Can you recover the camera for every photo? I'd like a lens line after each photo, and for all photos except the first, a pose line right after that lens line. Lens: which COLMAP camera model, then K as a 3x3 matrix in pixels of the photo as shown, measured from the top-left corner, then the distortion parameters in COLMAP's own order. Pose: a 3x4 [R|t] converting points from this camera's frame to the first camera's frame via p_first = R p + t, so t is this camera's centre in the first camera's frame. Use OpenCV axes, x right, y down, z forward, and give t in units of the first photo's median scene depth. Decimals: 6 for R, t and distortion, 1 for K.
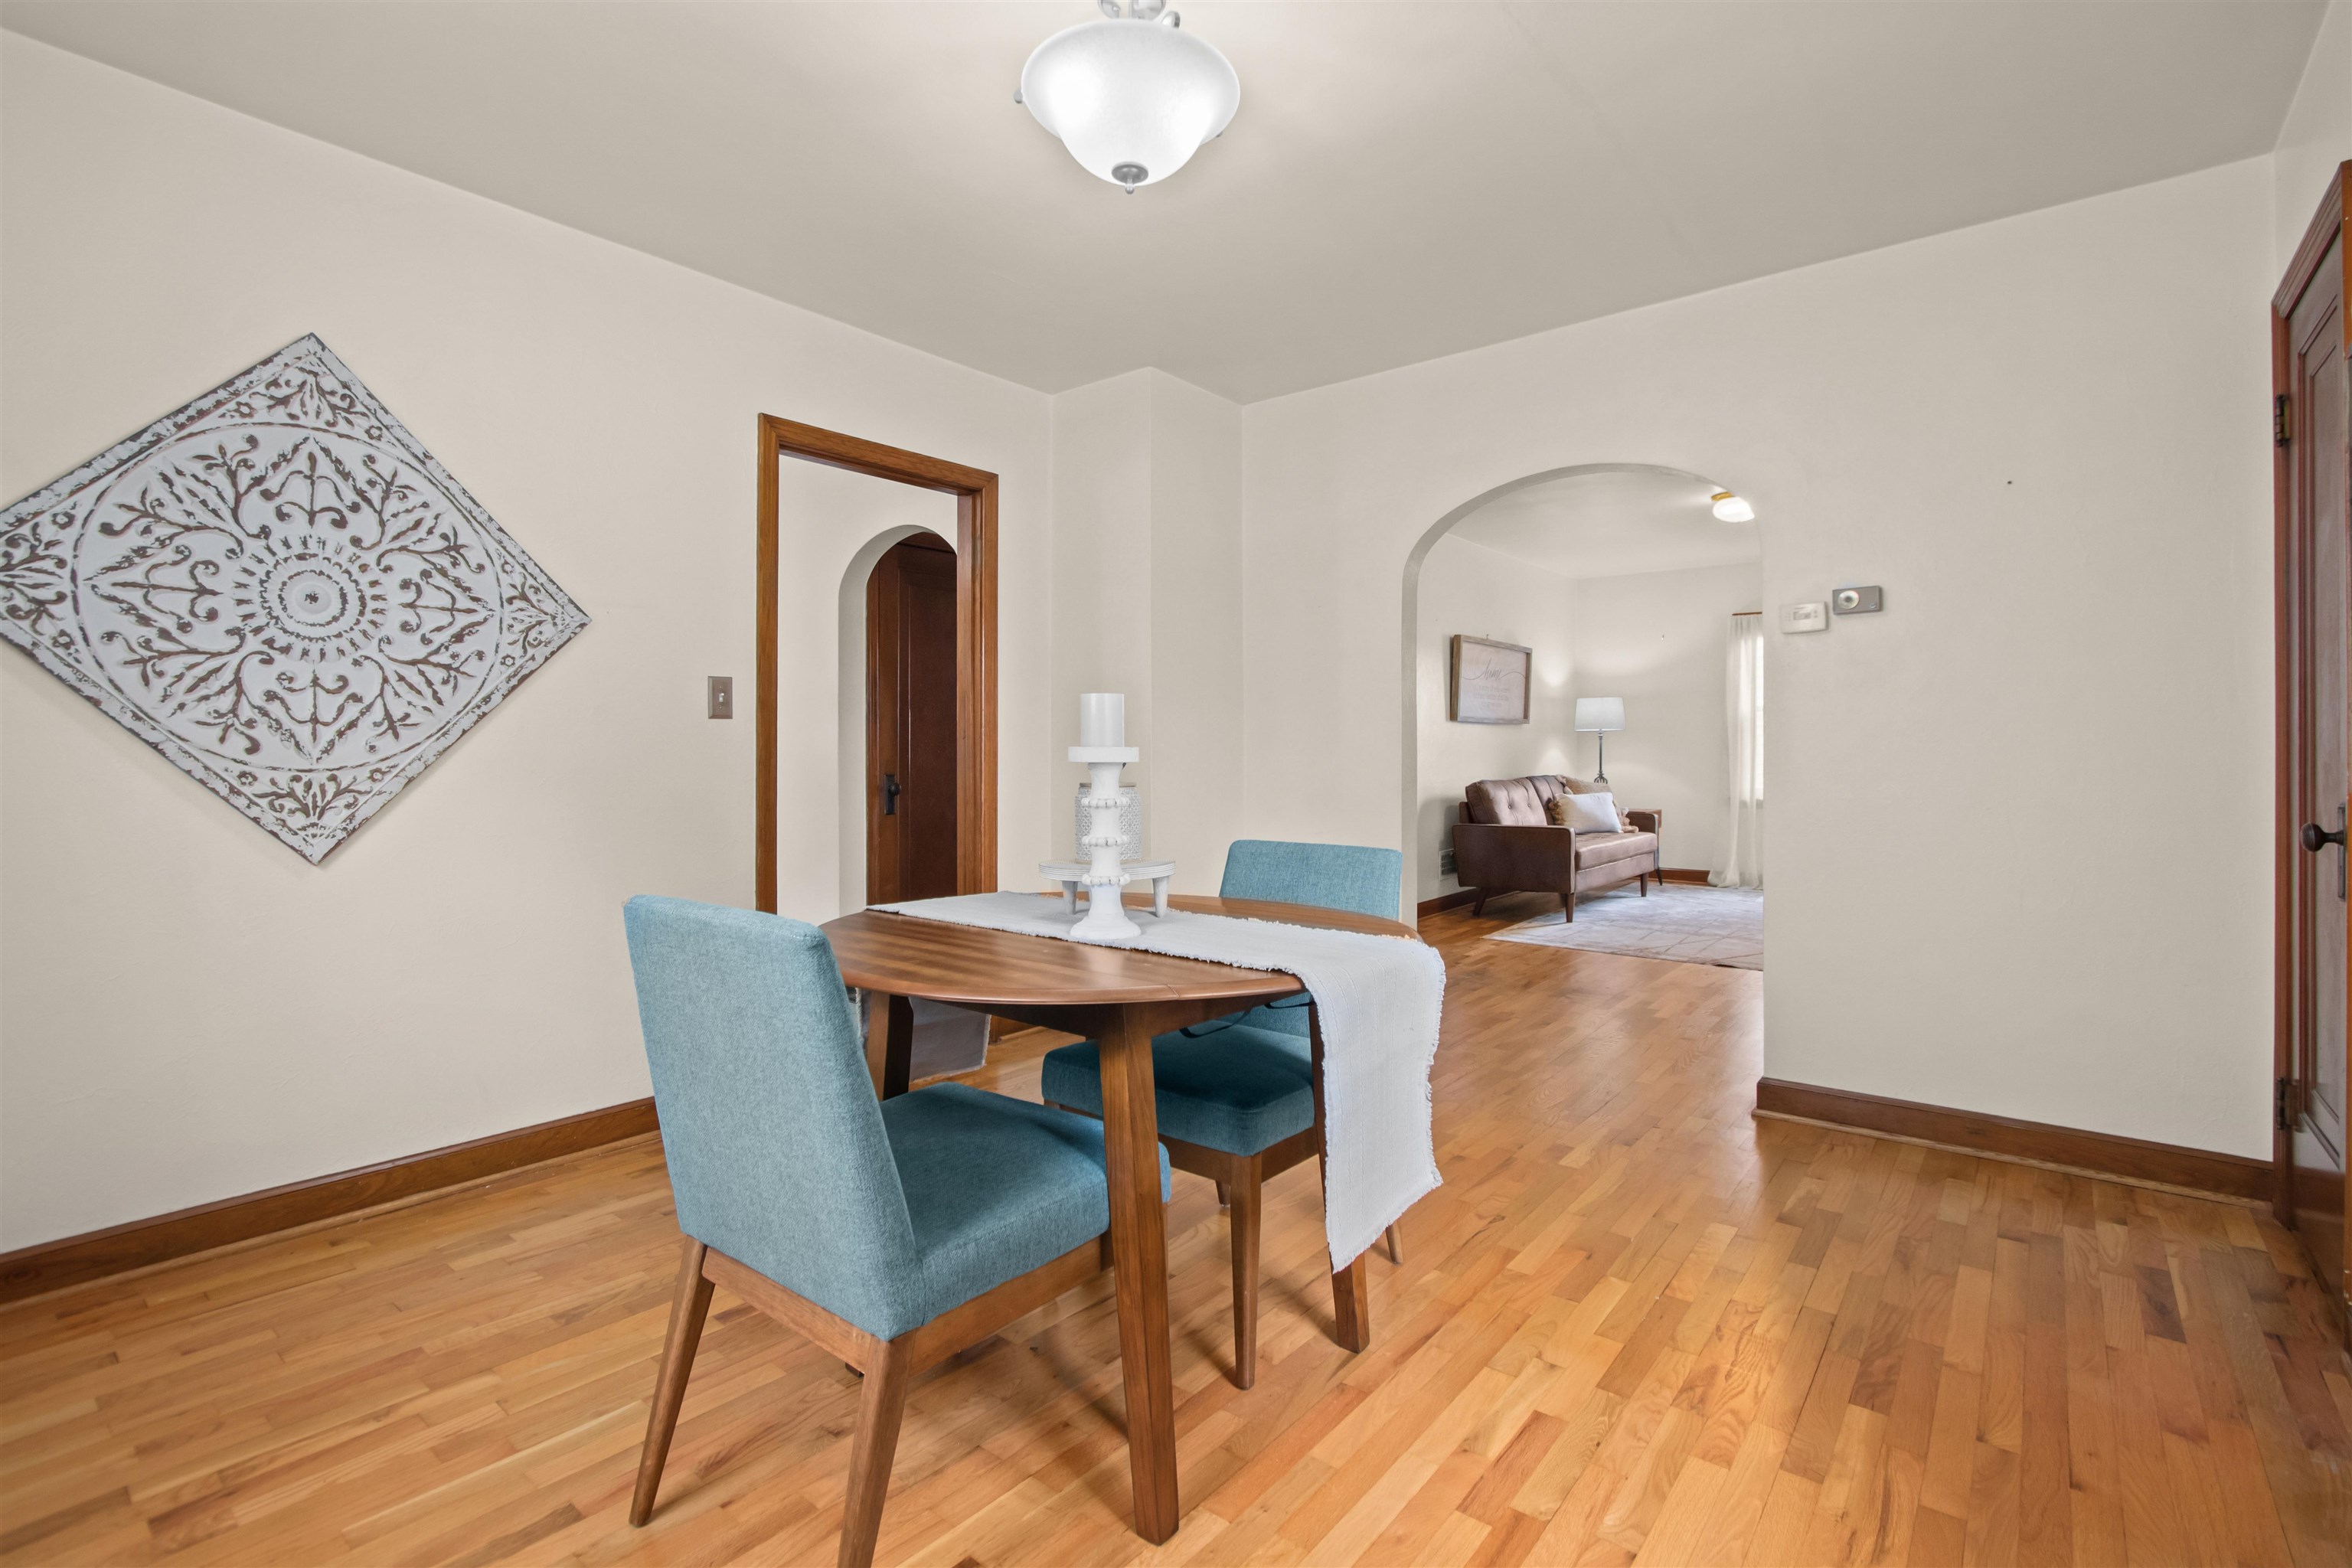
lens RADIAL K [[1090.9, 0, 1187.9], [0, 1090.9, 752.6], [0, 0, 1]] dist [-0.000422, 0.009215]
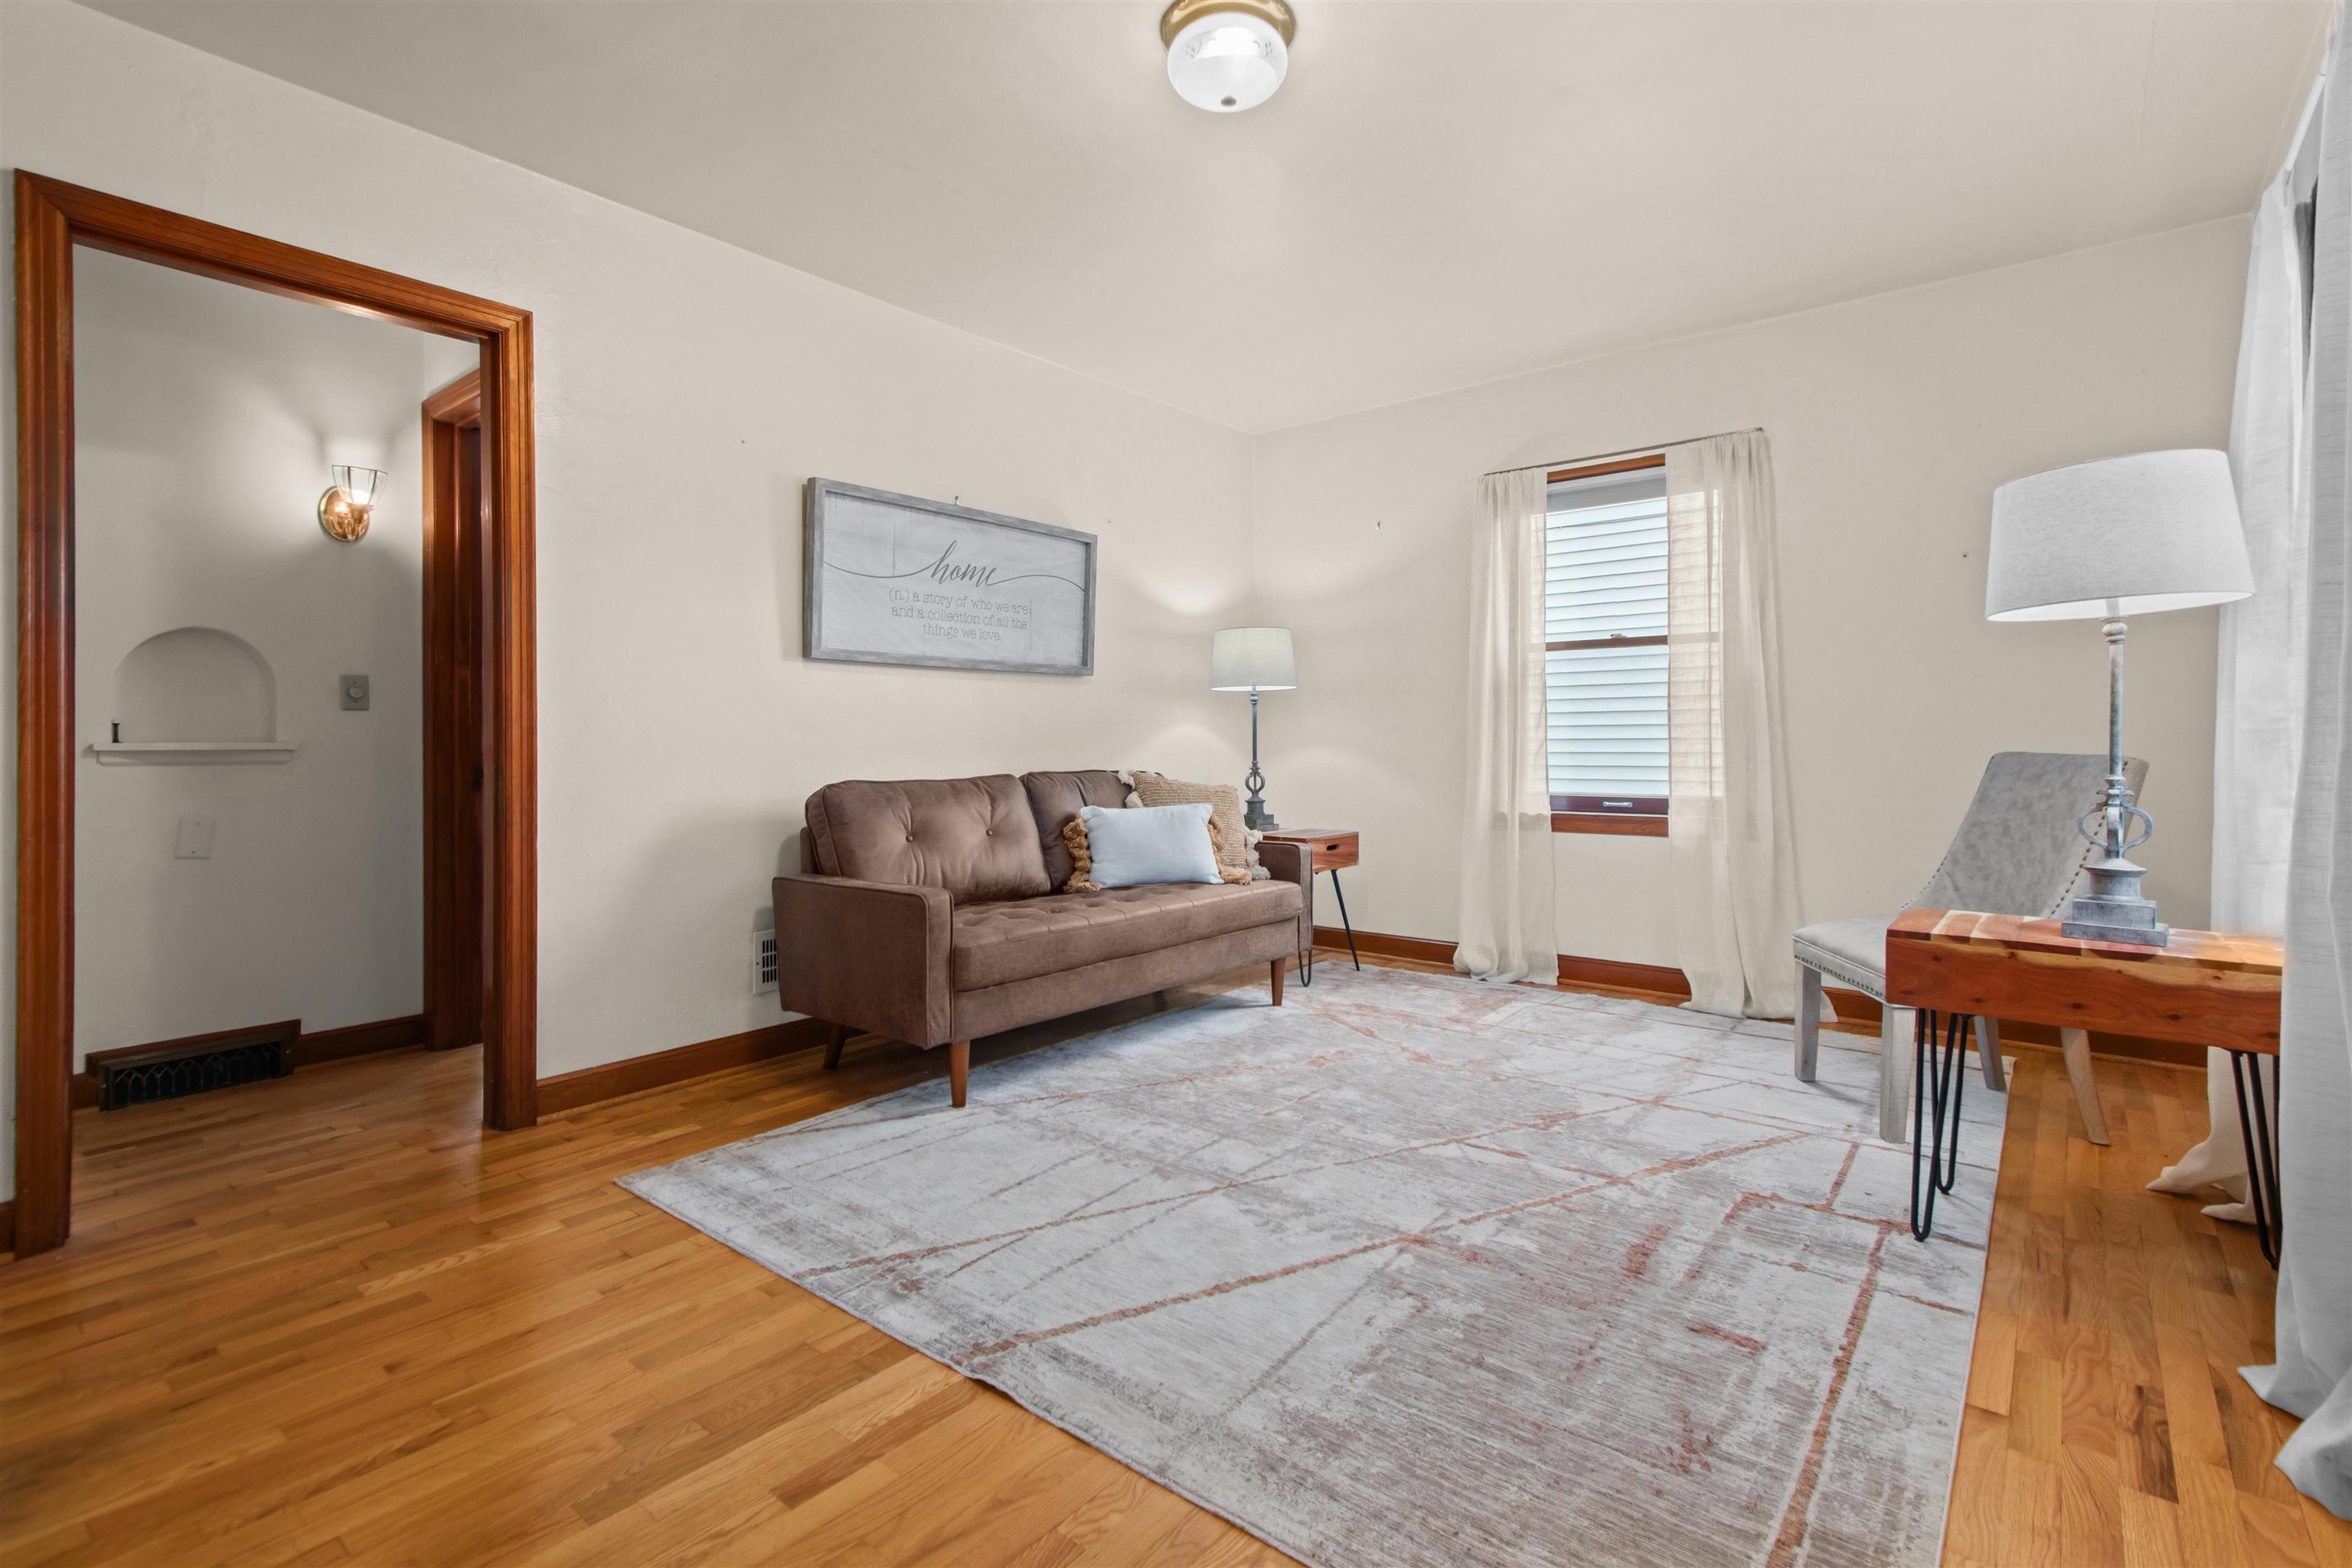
lens RADIAL K [[1093.1, 0, 1185.1], [0, 1093.1, 738.2], [0, 0, 1]] dist [0.001971, 0.001240]
pose [[0.999859, -0.007294, -0.015128, 0.396418], [0.007089, 0.999882, -0.013604, 0.012992], [0.015225, 0.013494, 0.999793, 0.498977]]
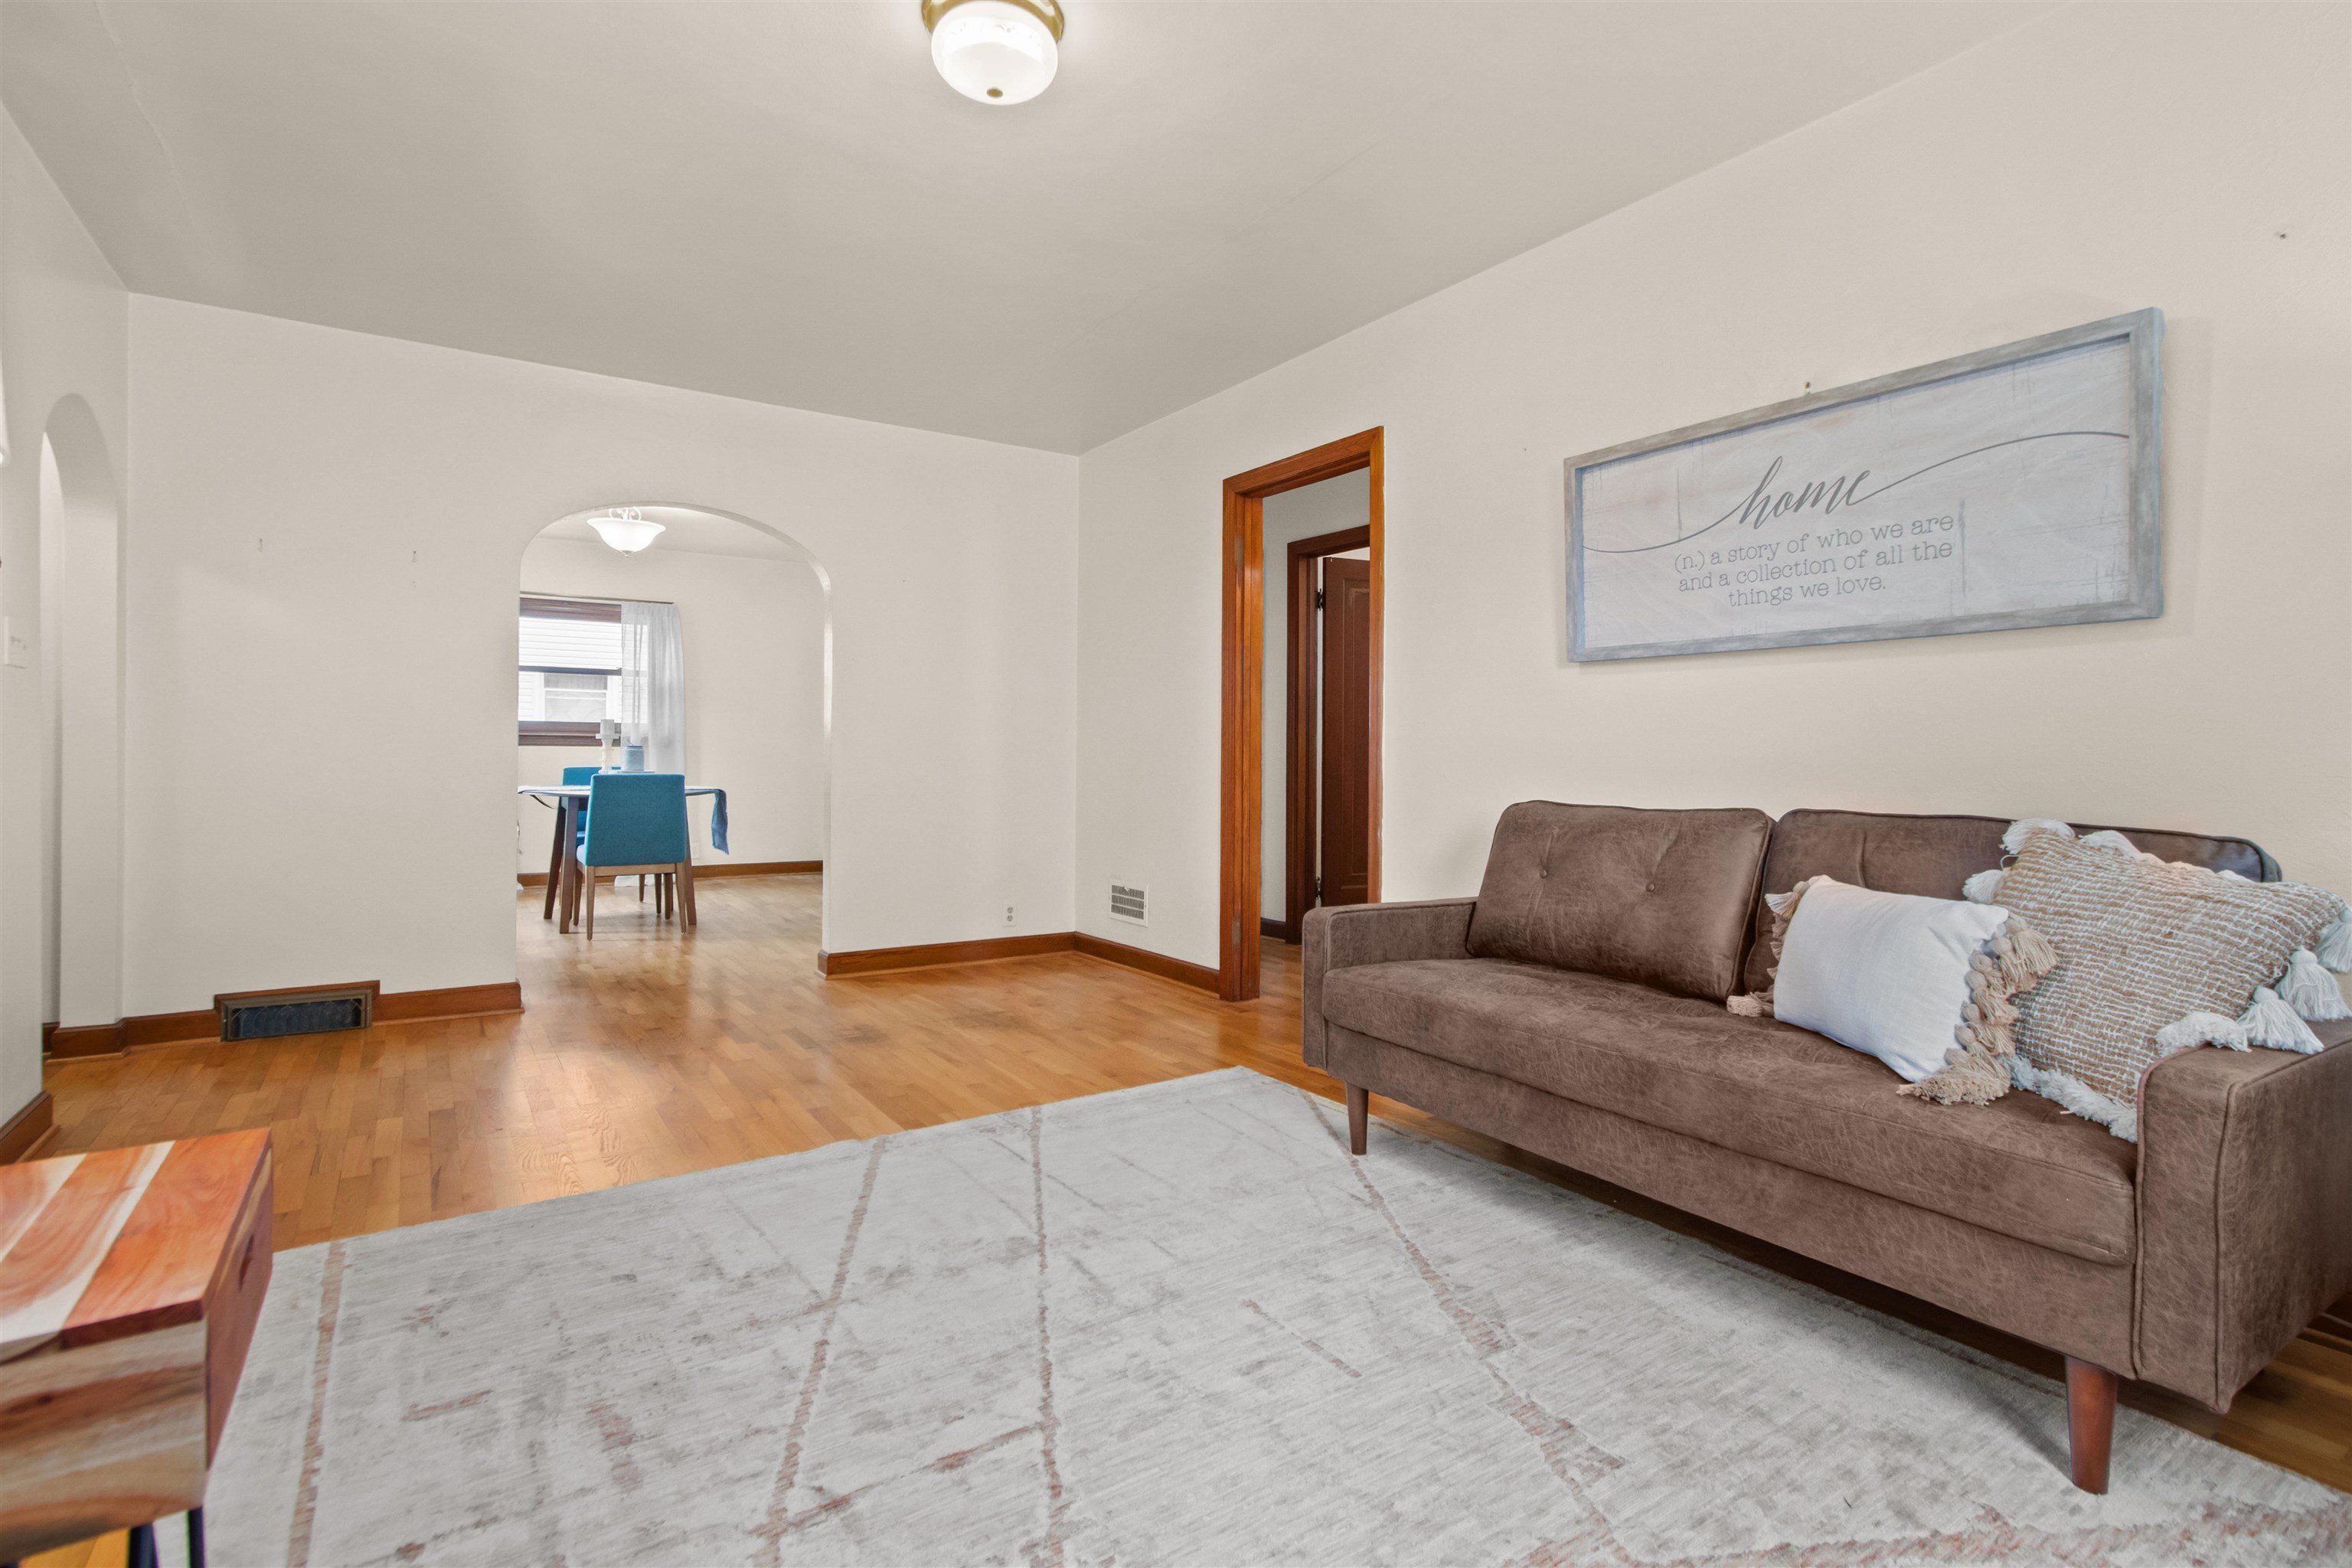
lens RADIAL K [[1121.1, 0, 1168.5], [0, 1121.1, 758.7], [0, 0, 1]] dist [0.027194, 0.000523]
pose [[-0.315334, 0.004267, -0.948971, 0.677271], [-0.011983, 0.999892, 0.008478, 0.006163], [0.948905, 0.014044, -0.315249, 0.941185]]
